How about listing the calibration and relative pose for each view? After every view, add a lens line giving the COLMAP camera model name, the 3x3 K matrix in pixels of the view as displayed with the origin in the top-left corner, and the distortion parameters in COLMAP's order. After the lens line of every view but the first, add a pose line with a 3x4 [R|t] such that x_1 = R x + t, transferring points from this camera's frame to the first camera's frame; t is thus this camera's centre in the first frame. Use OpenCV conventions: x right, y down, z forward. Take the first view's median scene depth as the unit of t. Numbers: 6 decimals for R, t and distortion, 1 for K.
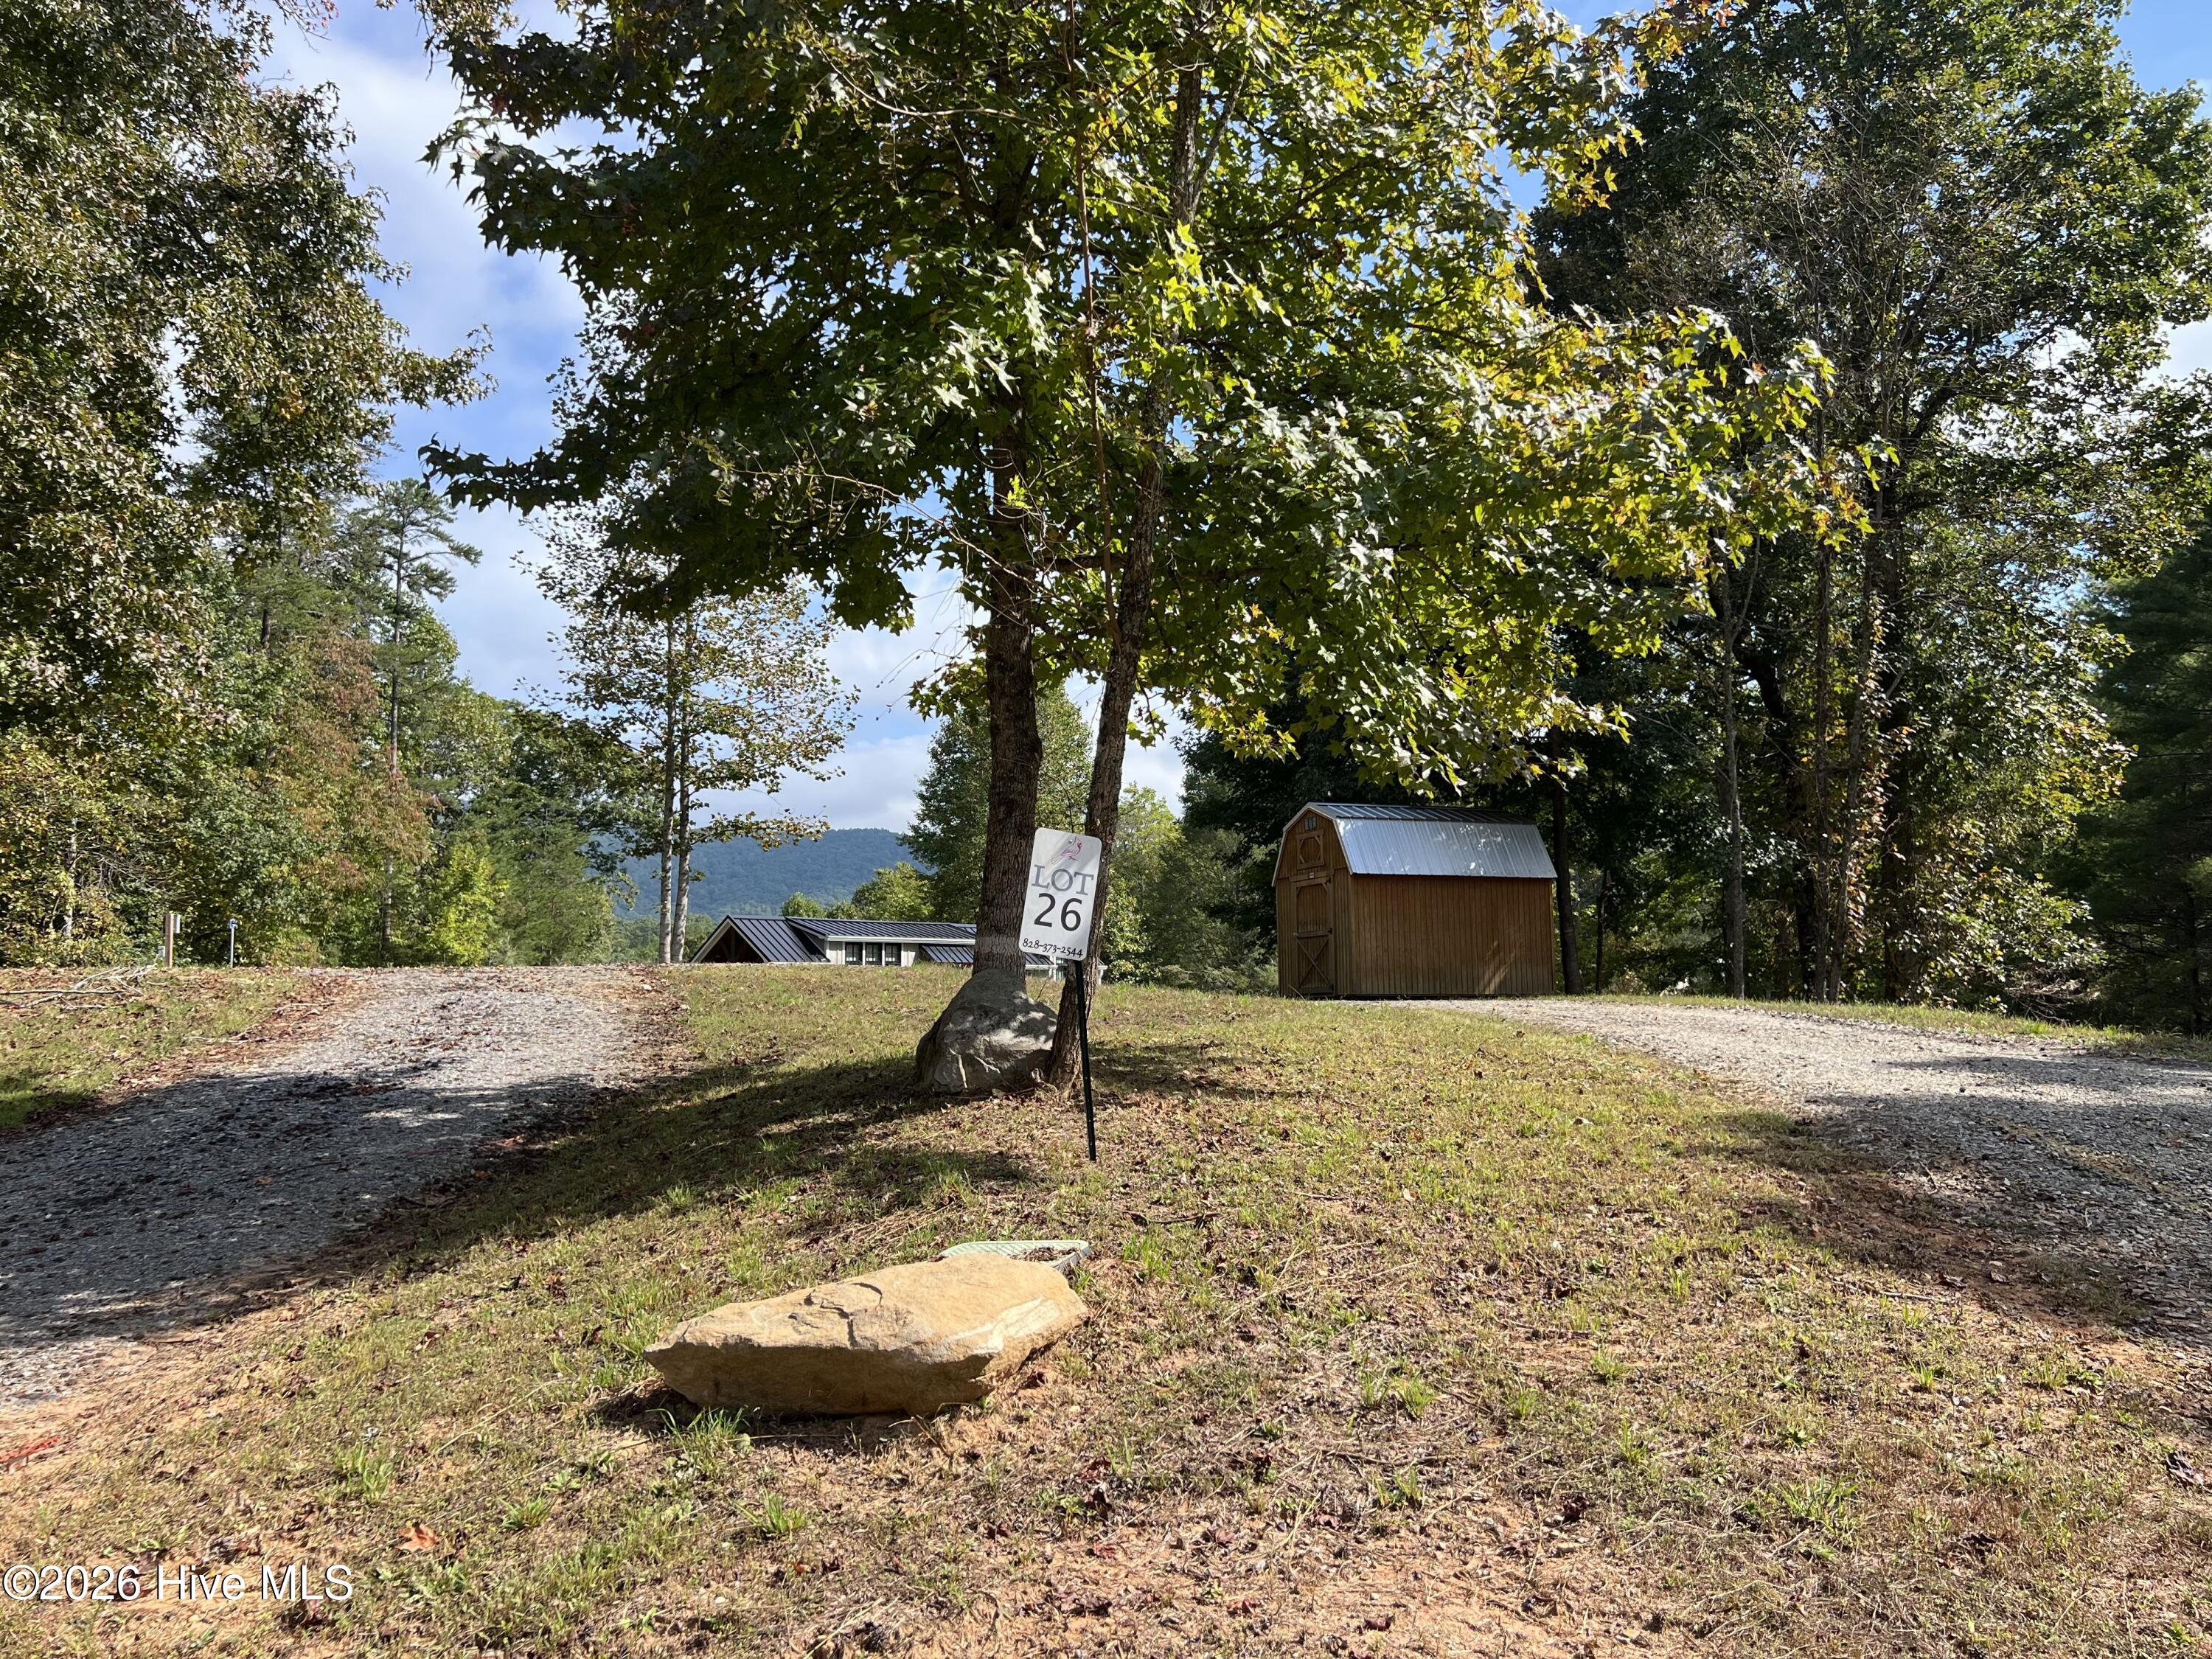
lens RADIAL K [[1662.7, 0, 1149.8], [0, 1662.7, 833.2], [0, 0, 1]] dist [0.059490, -0.070430]
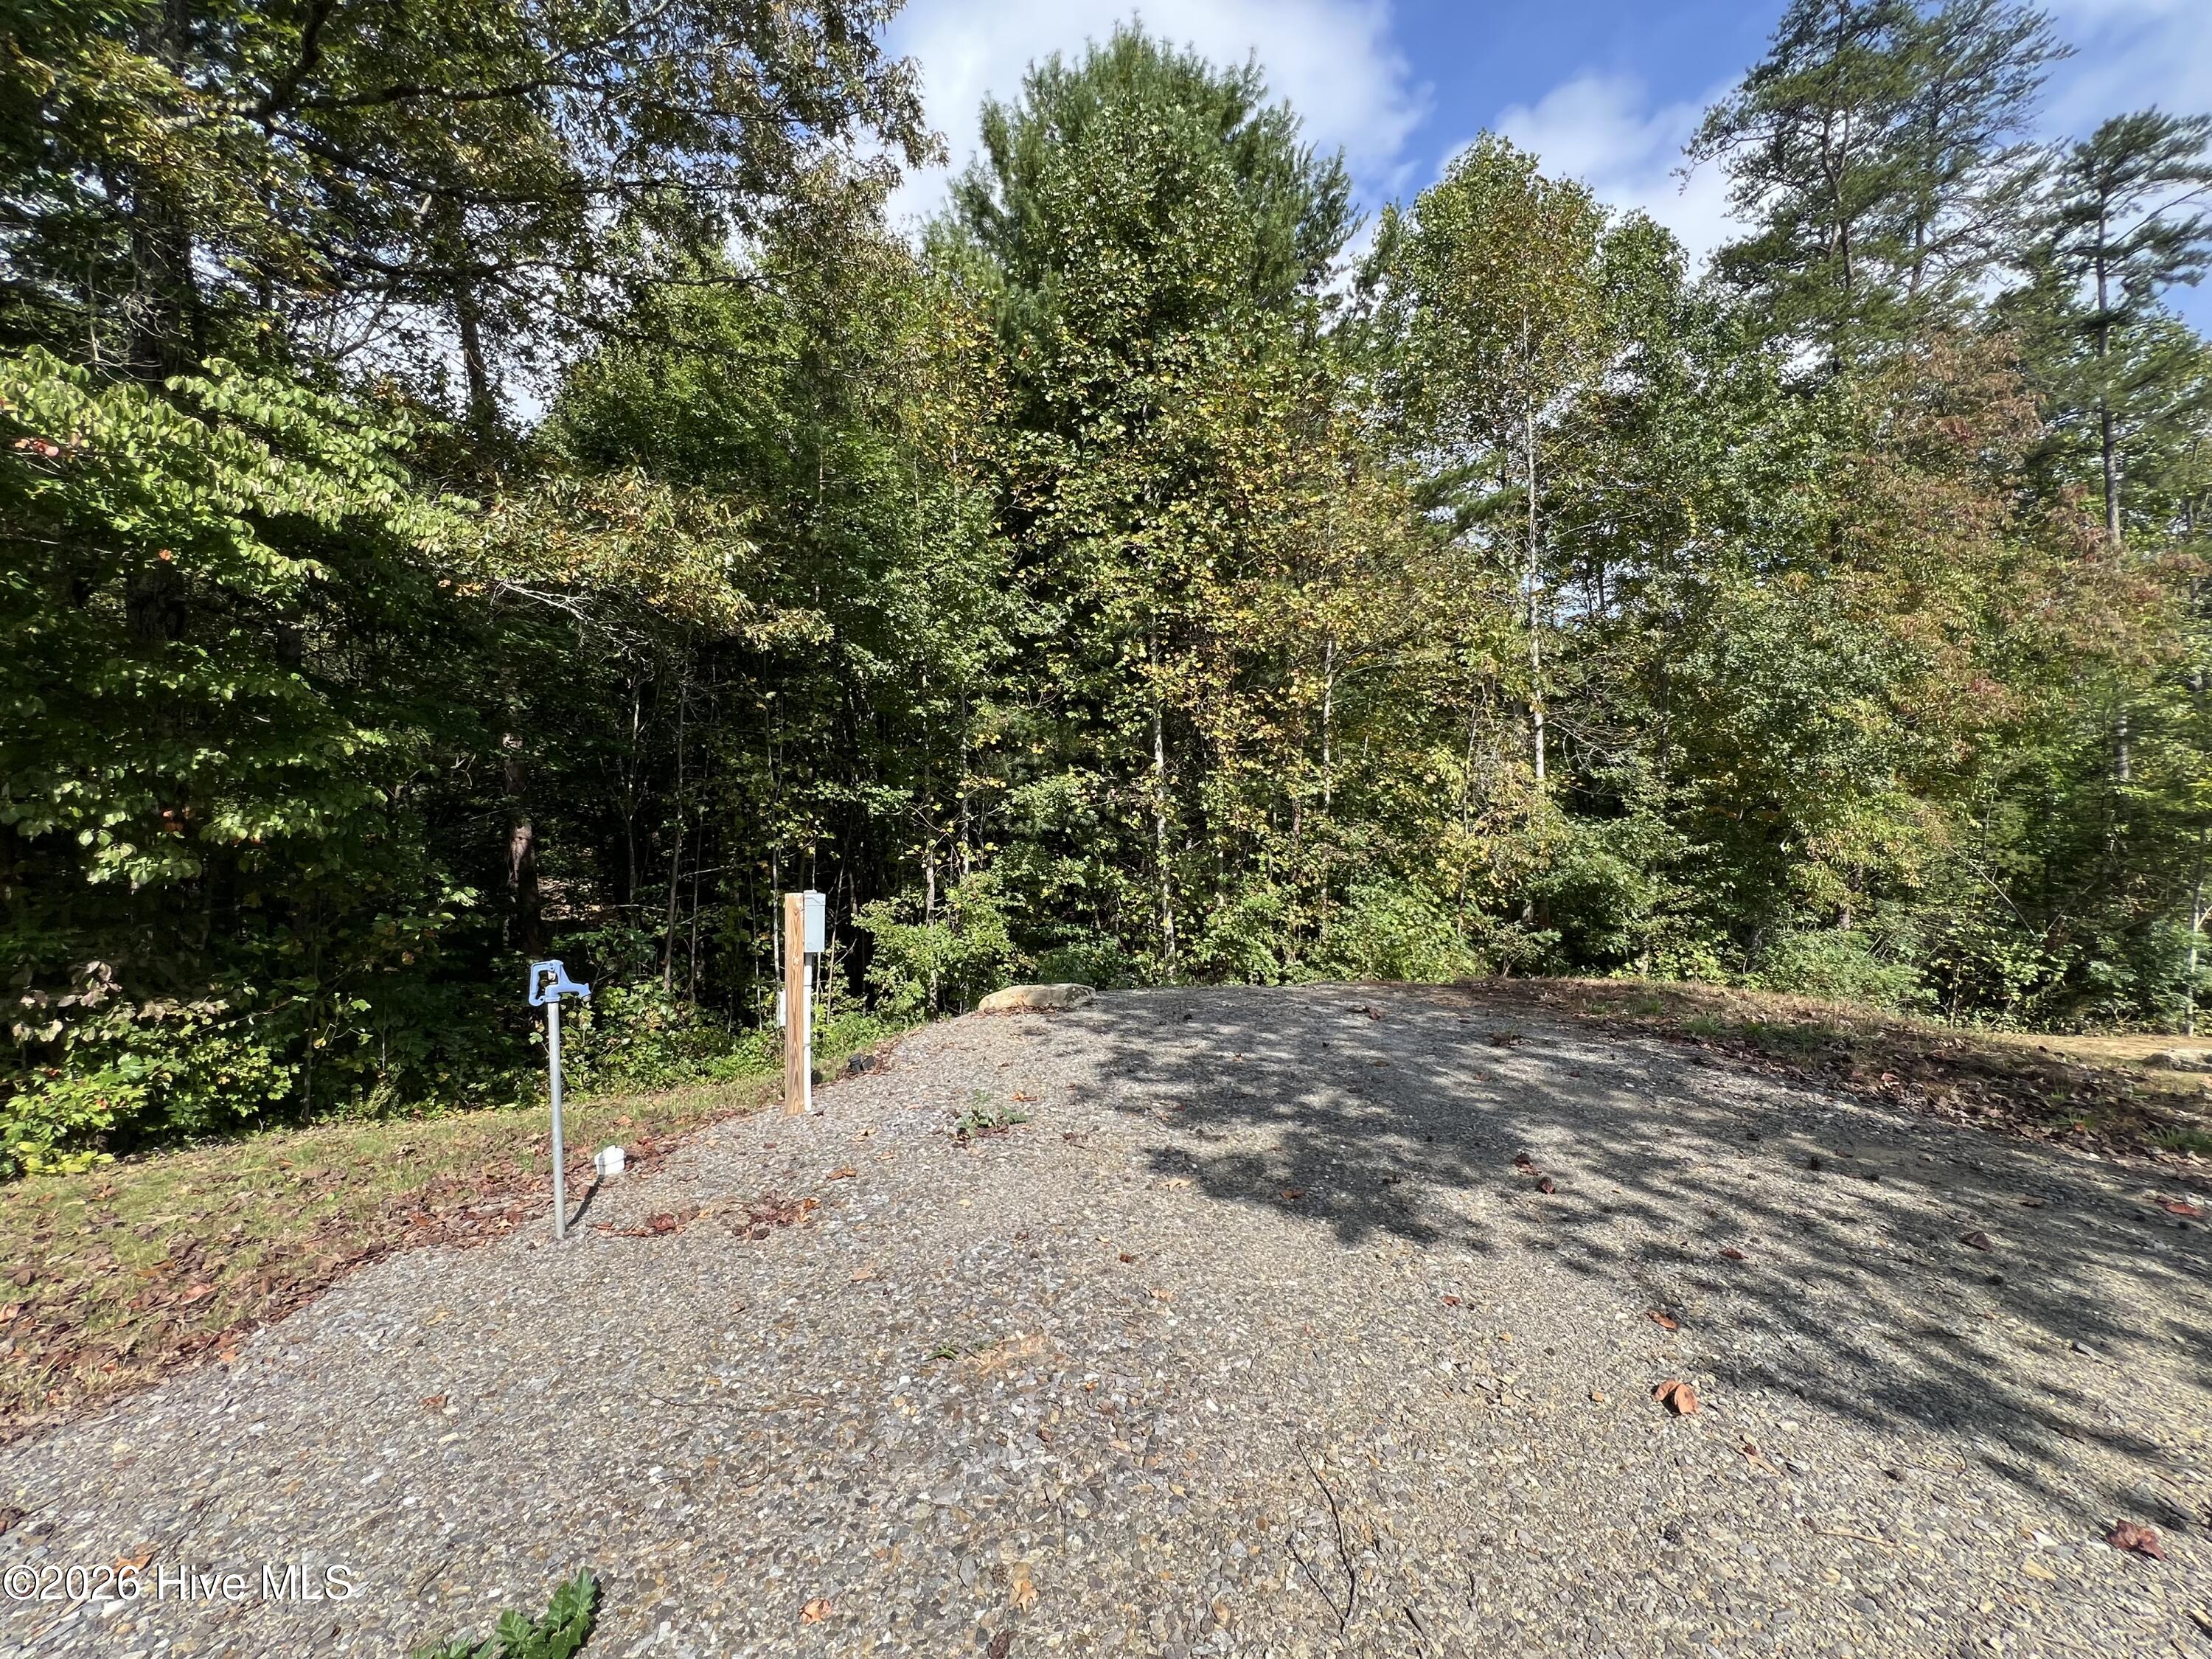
lens RADIAL K [[888.9, 0, 1098.9], [0, 888.9, 823.1], [0, 0, 1]] dist [-0.005190, 0.001208]
pose [[0.243017, -0.006577, -0.970000, -0.335288], [0.121044, 0.992367, 0.023597, 0.030001], [0.962440, -0.123147, 0.241958, 0.839514]]
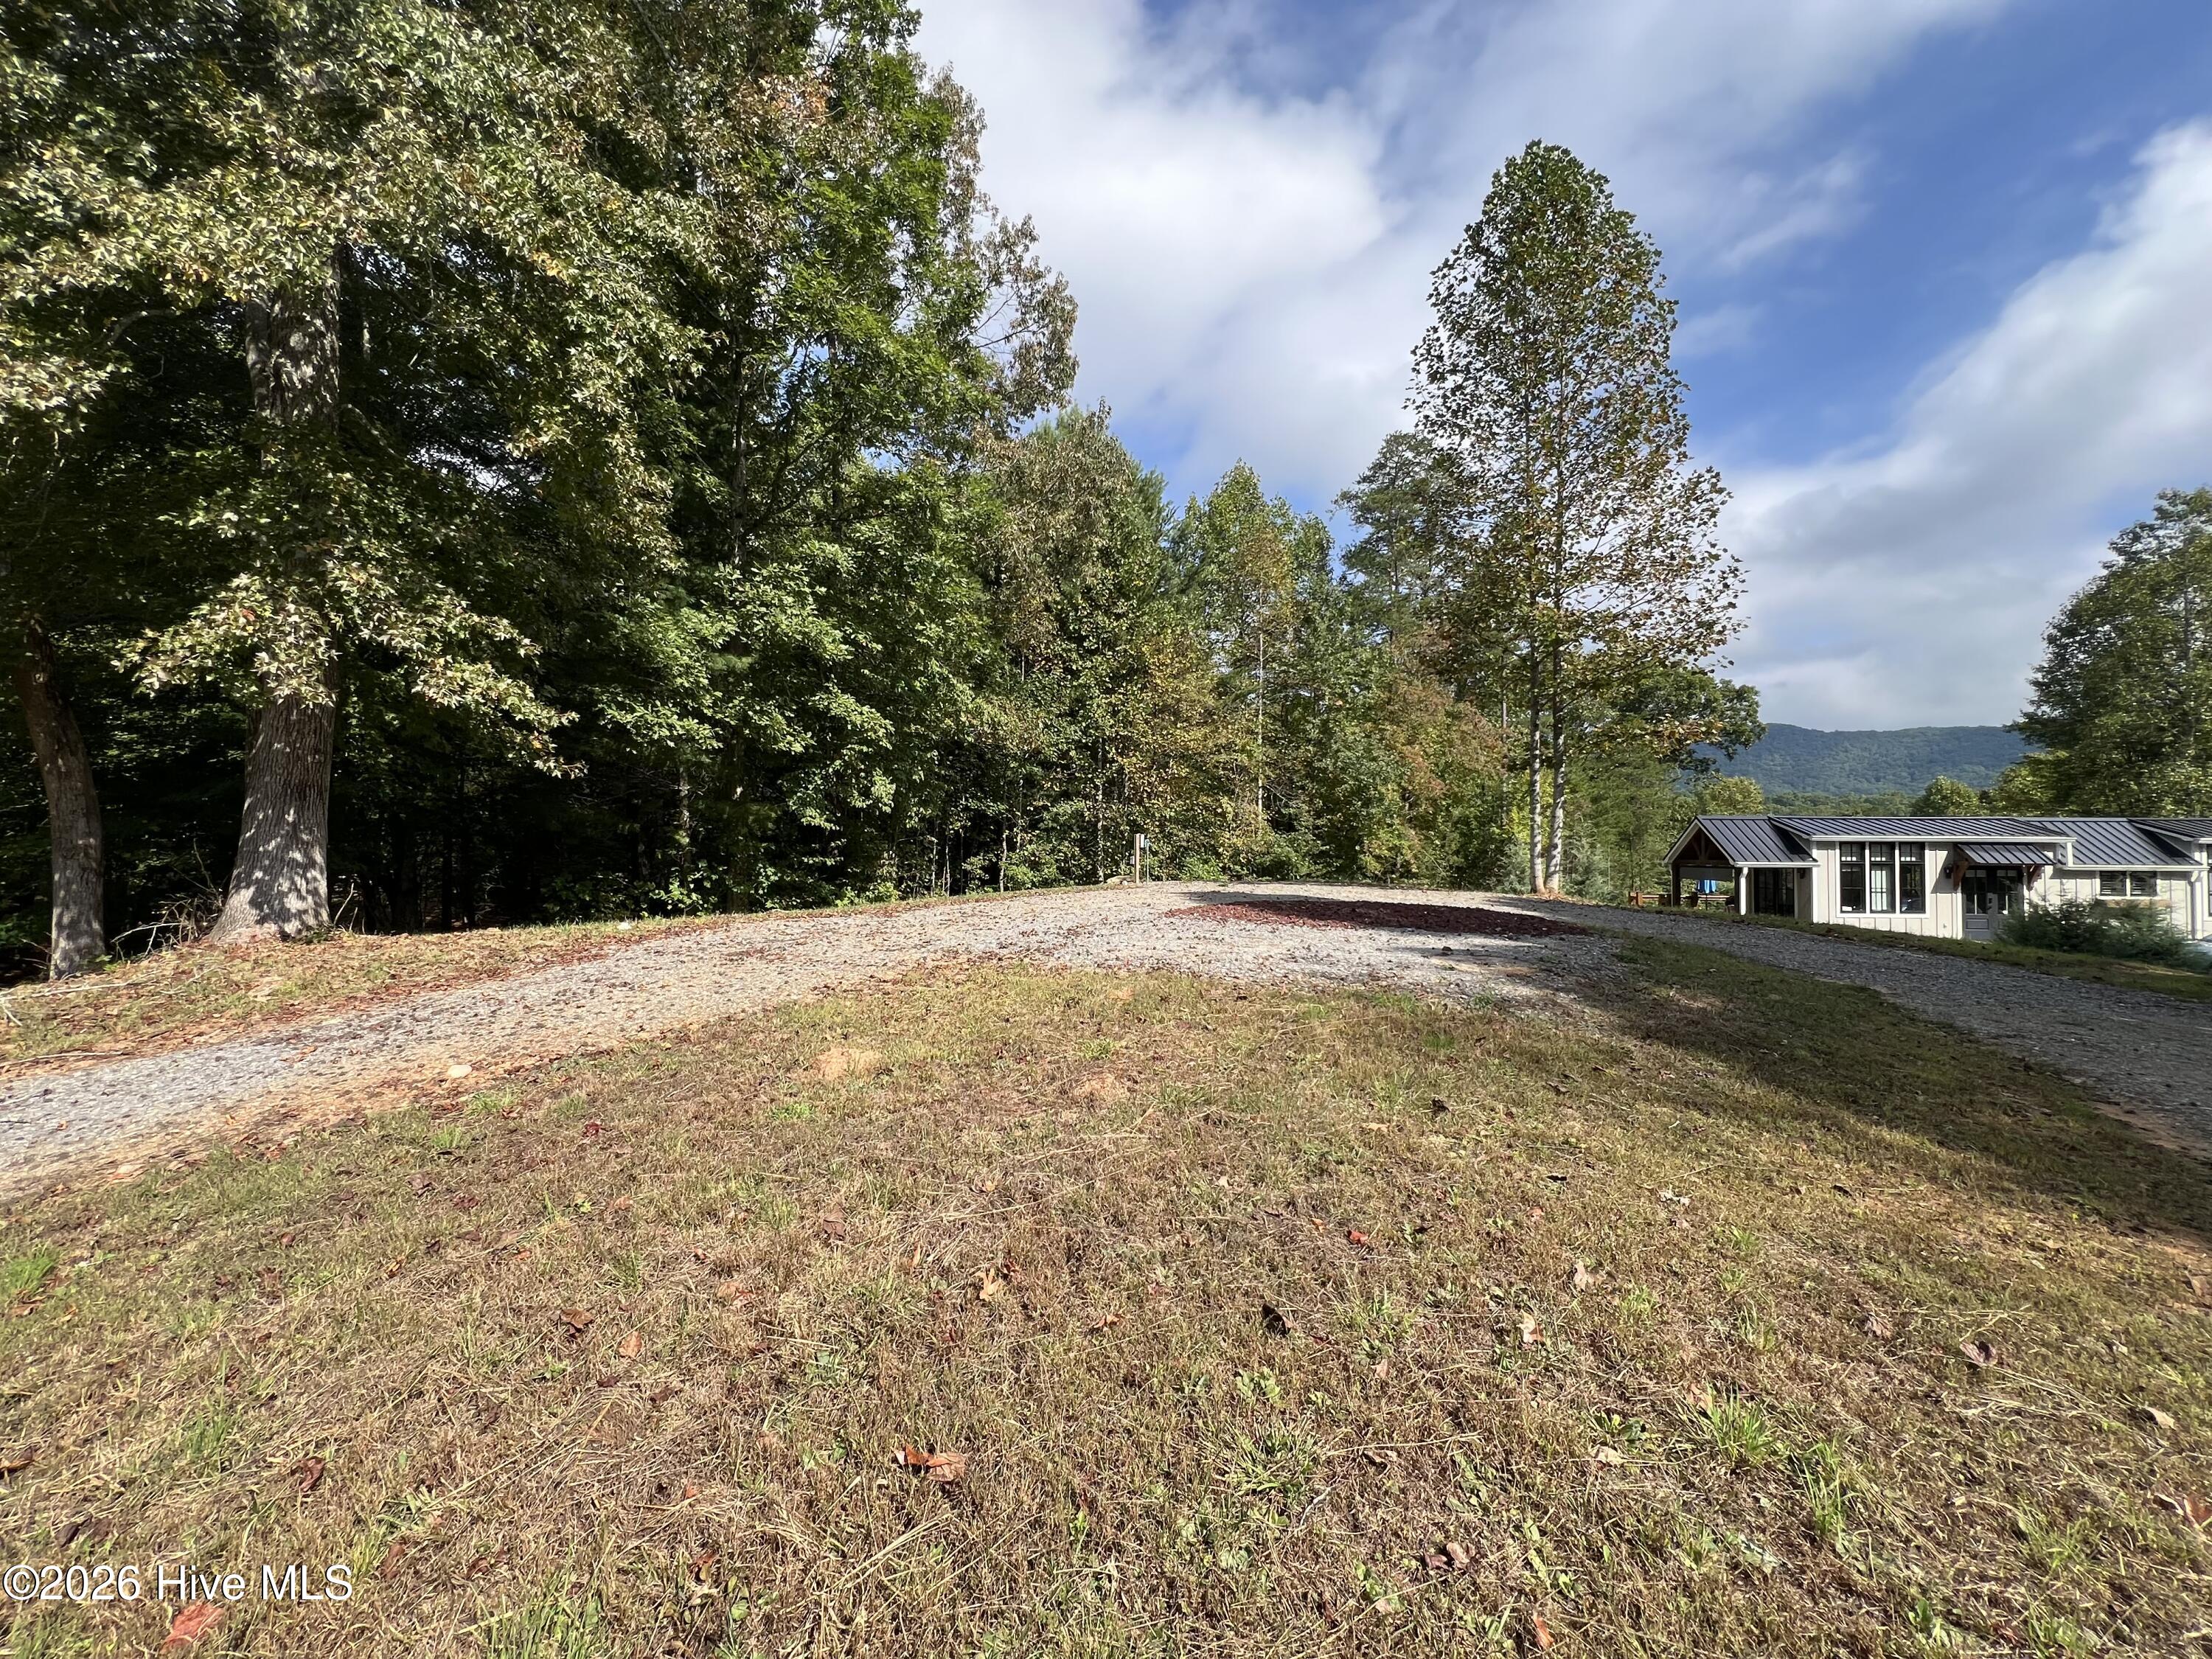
lens RADIAL K [[887.6, 0, 1102.3], [0, 887.6, 826.7], [0, 0, 1]] dist [-0.002077, 0.000601]
pose [[0.540526, -0.002474, -0.841324, 0.025973], [0.069947, 0.996666, 0.042008, 0.006418], [0.838415, -0.081554, 0.538897, 0.474907]]
